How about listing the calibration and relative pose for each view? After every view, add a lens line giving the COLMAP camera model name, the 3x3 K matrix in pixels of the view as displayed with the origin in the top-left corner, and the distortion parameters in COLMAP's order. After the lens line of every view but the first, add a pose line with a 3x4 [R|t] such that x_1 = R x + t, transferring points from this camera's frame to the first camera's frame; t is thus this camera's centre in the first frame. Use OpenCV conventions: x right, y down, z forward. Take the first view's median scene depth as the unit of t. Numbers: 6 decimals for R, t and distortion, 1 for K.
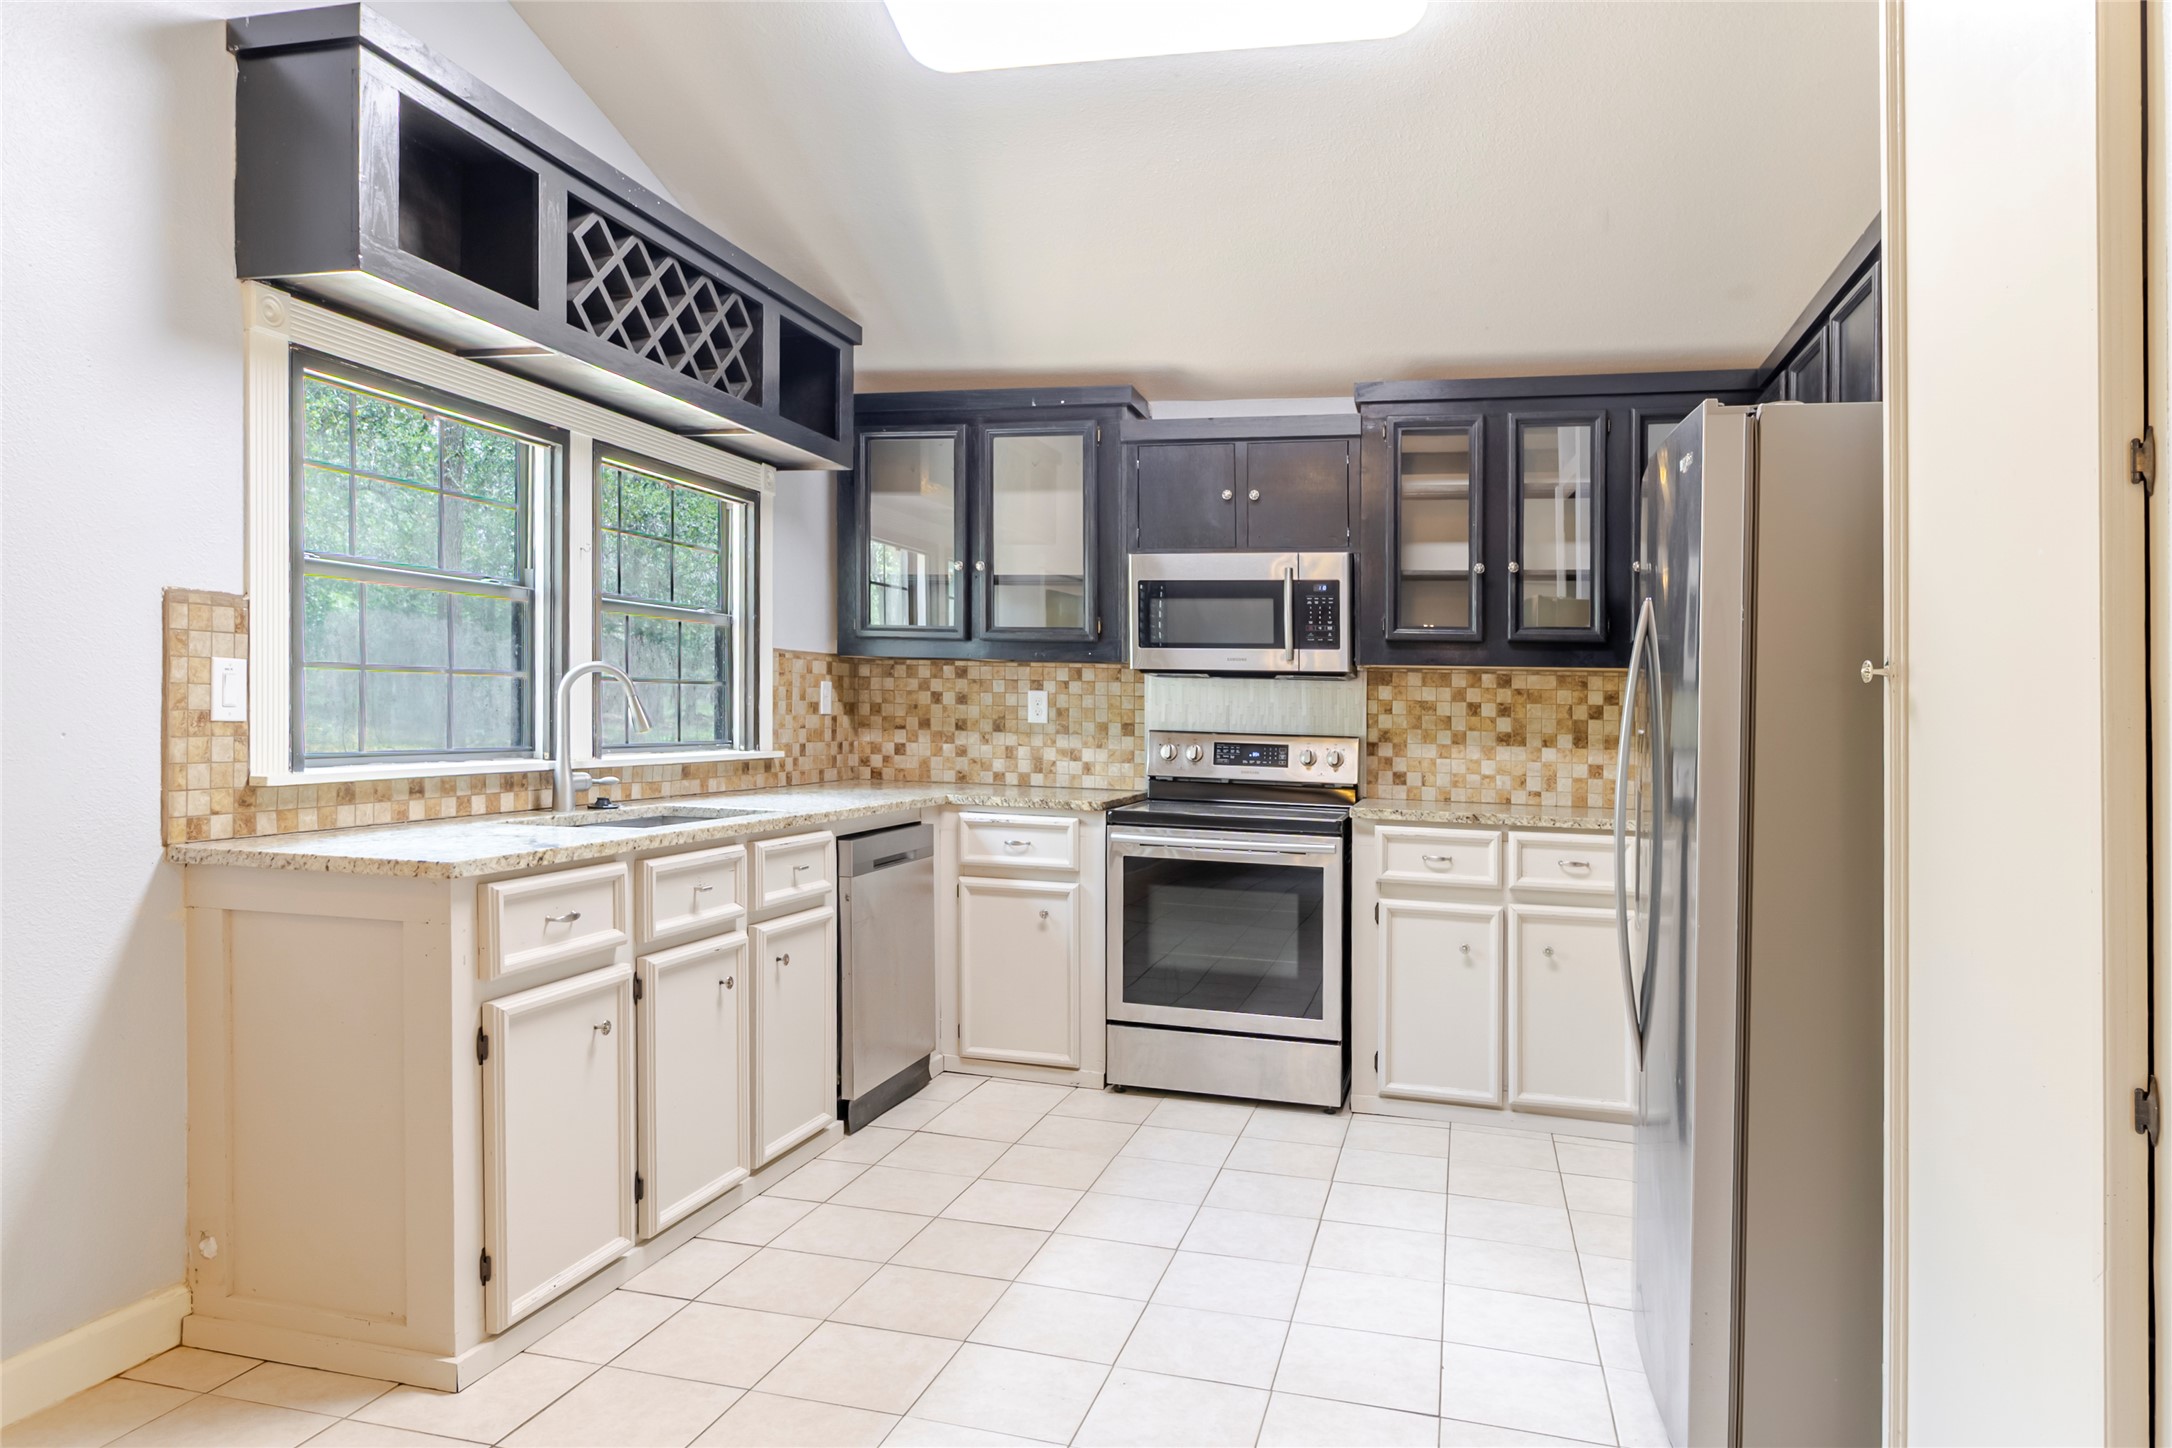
lens RADIAL K [[1385.6, 0, 1050.9], [0, 1385.6, 634.0], [0, 0, 1]] dist [-0.003881, -0.012321]
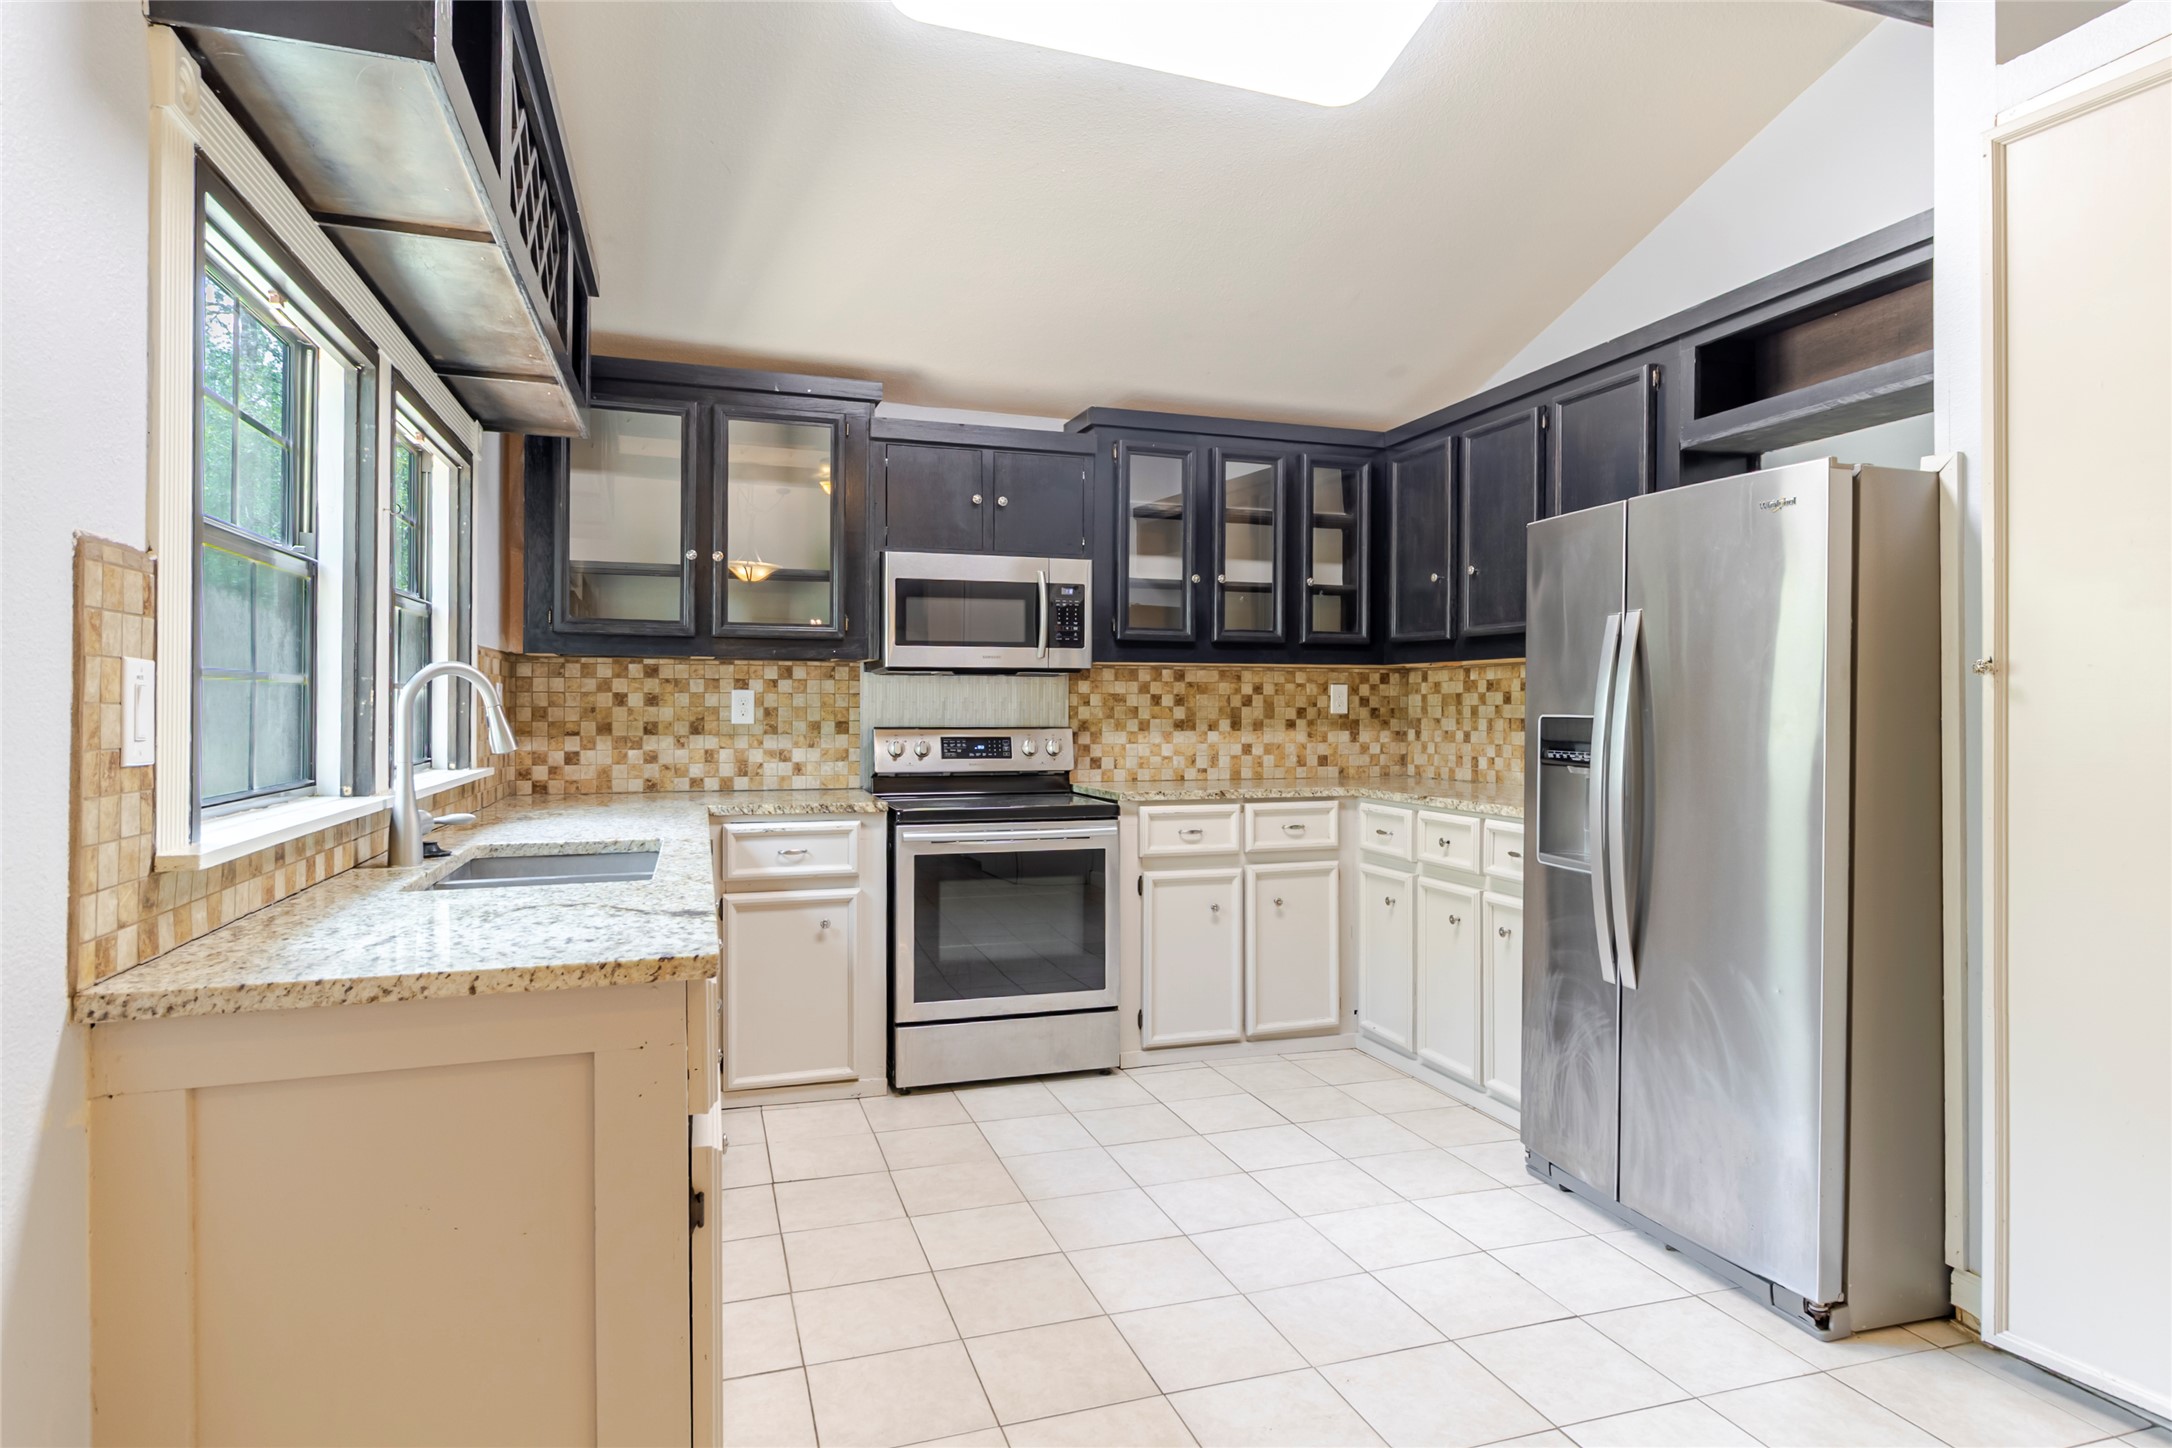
lens RADIAL K [[1207.9, 0, 1103.5], [0, 1207.9, 612.7], [0, 0, 1]] dist [-0.004444, 0.001880]
pose [[0.819363, 0.020943, 0.572893, -0.342623], [-0.011248, 0.999727, -0.020459, 0.002503], [-0.573165, 0.010320, 0.819375, 0.213422]]
